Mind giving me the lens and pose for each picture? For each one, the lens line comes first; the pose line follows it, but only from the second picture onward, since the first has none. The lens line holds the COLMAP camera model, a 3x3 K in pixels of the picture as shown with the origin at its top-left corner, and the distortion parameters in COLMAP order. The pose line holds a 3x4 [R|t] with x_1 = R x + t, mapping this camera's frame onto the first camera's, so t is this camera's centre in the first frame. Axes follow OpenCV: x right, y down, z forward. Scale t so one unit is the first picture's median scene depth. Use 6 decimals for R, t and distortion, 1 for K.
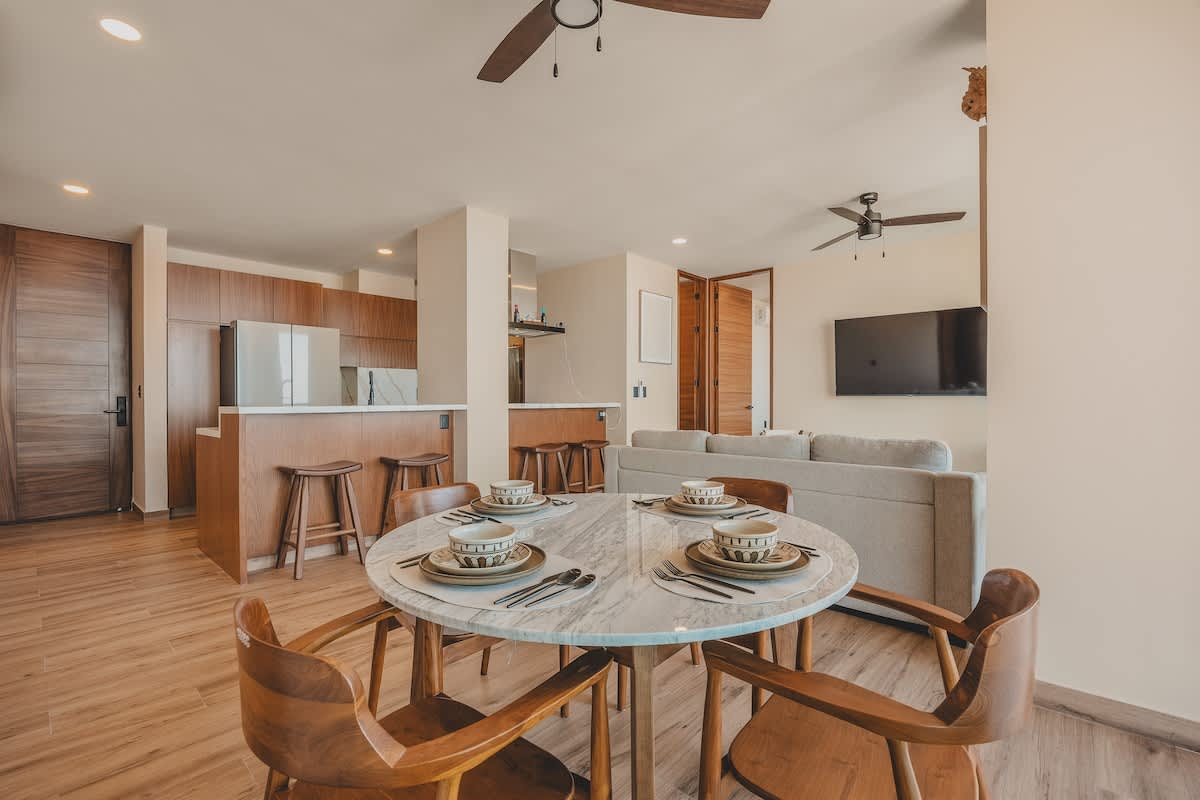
lens RADIAL K [[536.4, 0, 600.0], [0, 536.4, 400.0], [0, 0, 1]] dist [-0.007274, 0.000248]
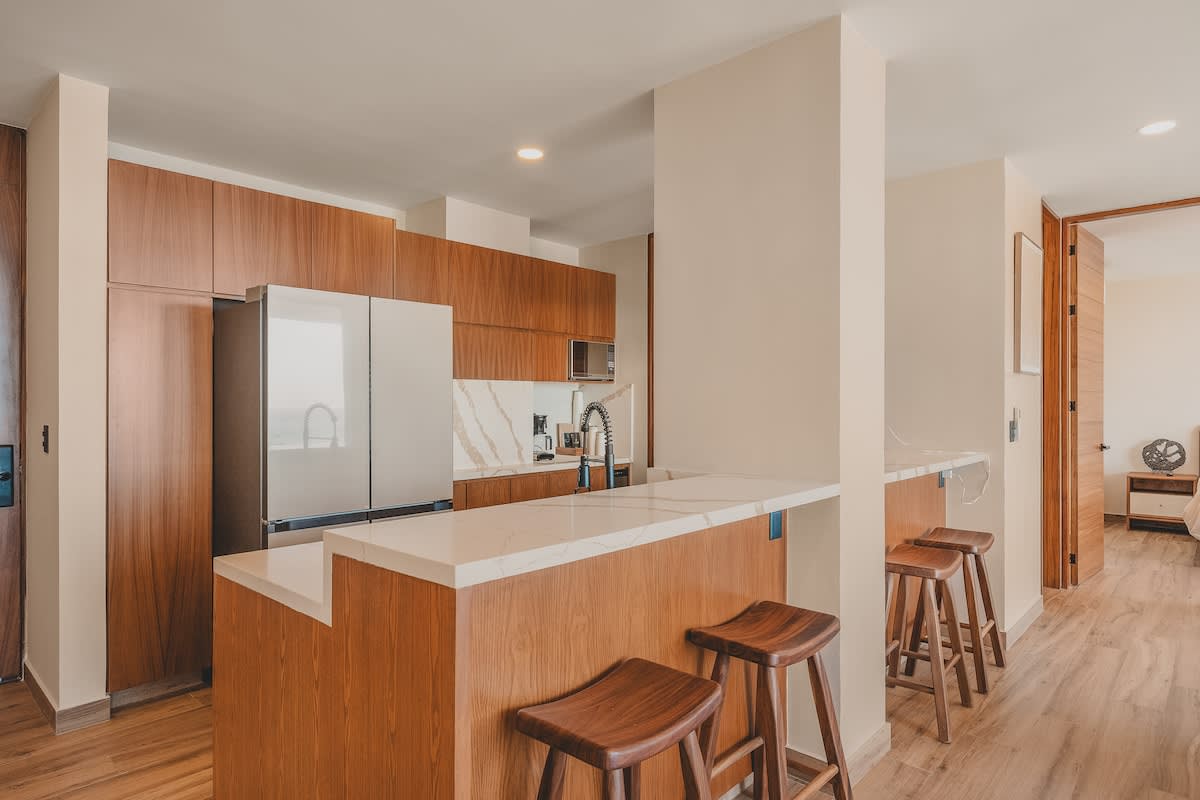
lens RADIAL K [[686.4, 0, 600.0], [0, 686.4, 400.0], [0, 0, 1]] dist [0.000039, 0.000825]
pose [[0.999992, 0.004053, -0.000757, -0.360924], [-0.004056, 0.999983, -0.004229, -0.046266], [0.000740, 0.004232, 0.999991, 0.382618]]
